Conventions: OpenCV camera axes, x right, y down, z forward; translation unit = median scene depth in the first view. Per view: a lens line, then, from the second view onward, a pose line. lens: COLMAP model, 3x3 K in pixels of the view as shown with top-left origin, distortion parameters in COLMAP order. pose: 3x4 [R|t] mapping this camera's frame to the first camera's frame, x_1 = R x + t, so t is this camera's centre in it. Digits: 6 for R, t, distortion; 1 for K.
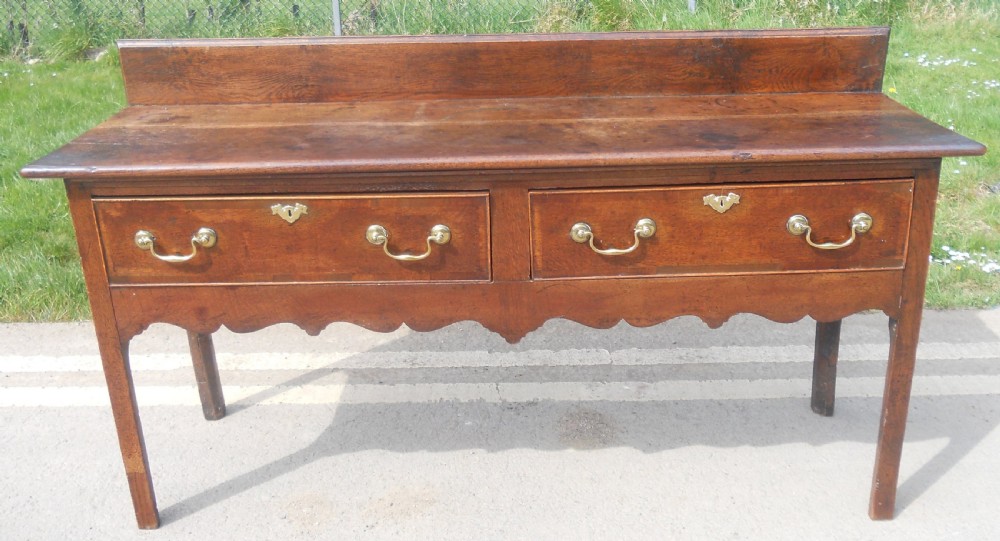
lens RADIAL K [[984.4, 0, 497.9], [0, 984.4, 216.1], [0, 0, 1]] dist [-0.034443, 0.000000]
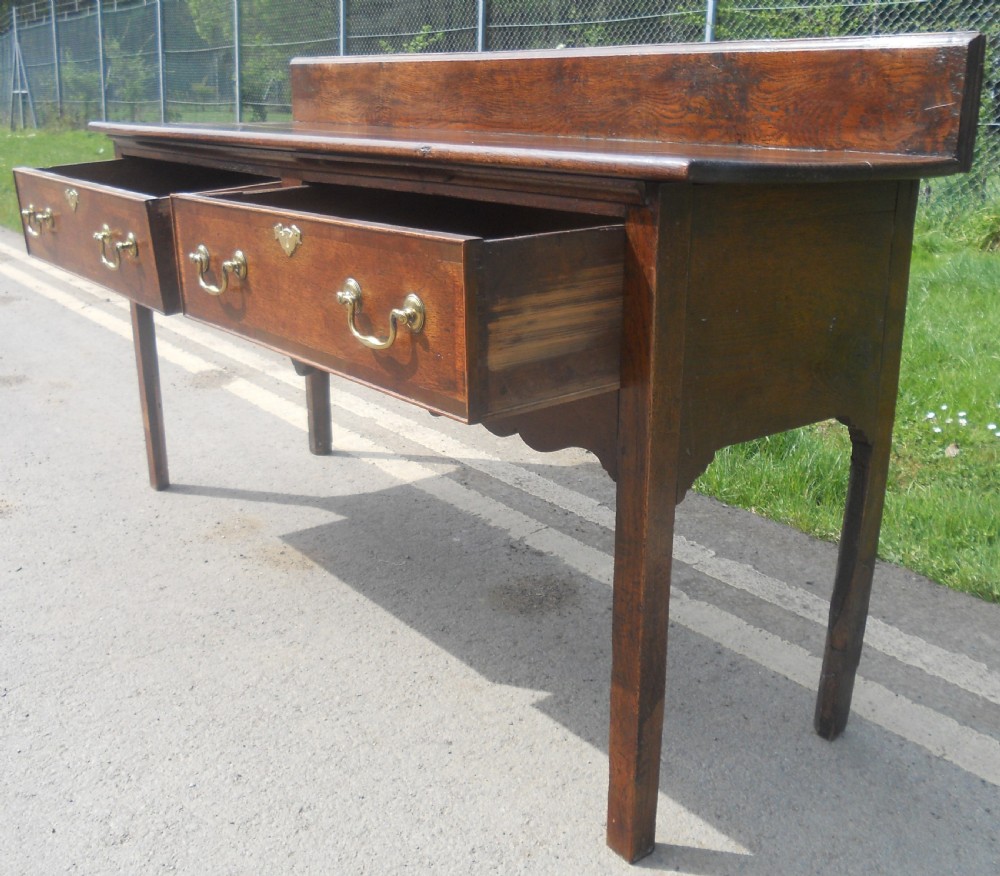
lens RADIAL K [[1069.9, 0, 487.5], [0, 1069.9, 390.7], [0, 0, 1]] dist [-0.037100, 0.000000]
pose [[0.620767, 0.236761, -0.747390, 0.695162], [-0.291680, 0.954623, 0.060145, 0.034363], [0.727716, 0.180662, 0.661657, 0.451792]]
